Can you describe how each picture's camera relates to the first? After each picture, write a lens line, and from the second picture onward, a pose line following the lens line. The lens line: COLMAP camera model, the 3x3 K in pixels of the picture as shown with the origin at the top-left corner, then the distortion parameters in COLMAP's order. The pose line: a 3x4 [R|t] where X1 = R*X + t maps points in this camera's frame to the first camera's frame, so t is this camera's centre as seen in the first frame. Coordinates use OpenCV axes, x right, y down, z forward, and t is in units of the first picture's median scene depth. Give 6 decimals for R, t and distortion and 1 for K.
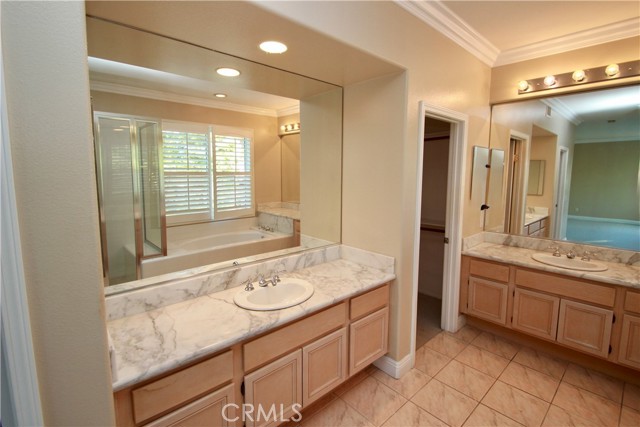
lens RADIAL K [[297.9, 0, 322.5], [0, 297.9, 204.7], [0, 0, 1]] dist [0.001142, -0.011113]
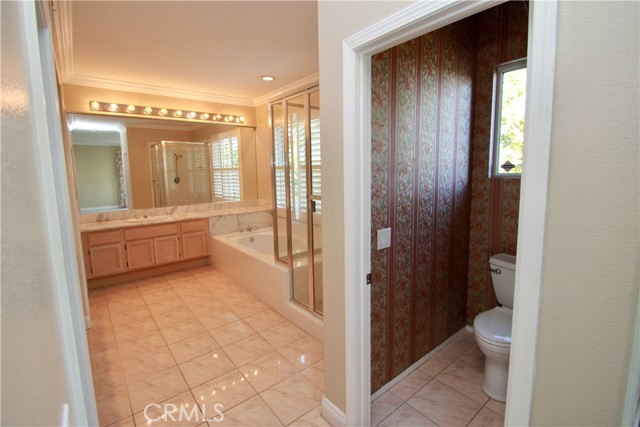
lens RADIAL K [[297.9, 0, 317.8], [0, 297.9, 204.8], [0, 0, 1]] dist [0.001142, -0.011113]
pose [[0.058431, -0.121845, 0.990828, -0.812959], [0.125598, 0.985534, 0.113787, 0.040797], [-0.990359, 0.117797, 0.072889, -0.103898]]
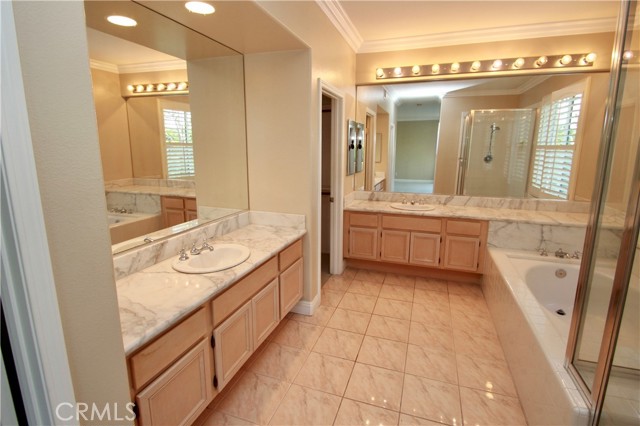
lens RADIAL K [[307.6, 0, 327.6], [0, 307.6, 204.0], [0, 0, 1]] dist [0.001151, -0.005477]
pose [[0.873316, -0.088380, 0.479070, -0.221631], [0.049446, 0.994408, 0.093313, 0.024642], [-0.484639, -0.057803, 0.872803, -0.074505]]
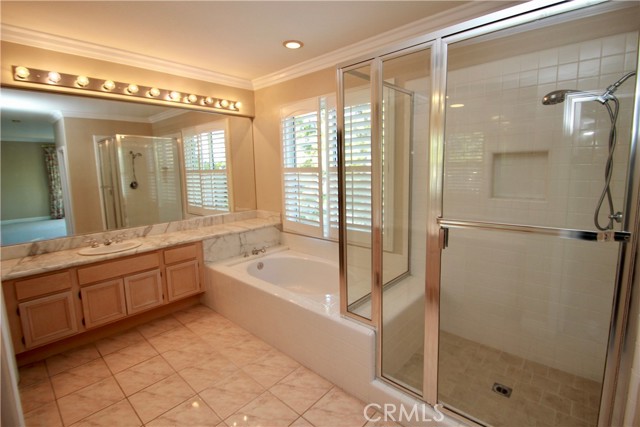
lens RADIAL K [[297.9, 0, 313.6], [0, 297.9, 204.9], [0, 0, 1]] dist [0.001142, -0.011113]
pose [[-0.091708, -0.122874, 0.988176, -0.360711], [0.128534, 0.982595, 0.134109, -0.022605], [-0.987456, 0.139313, -0.074319, 0.300761]]
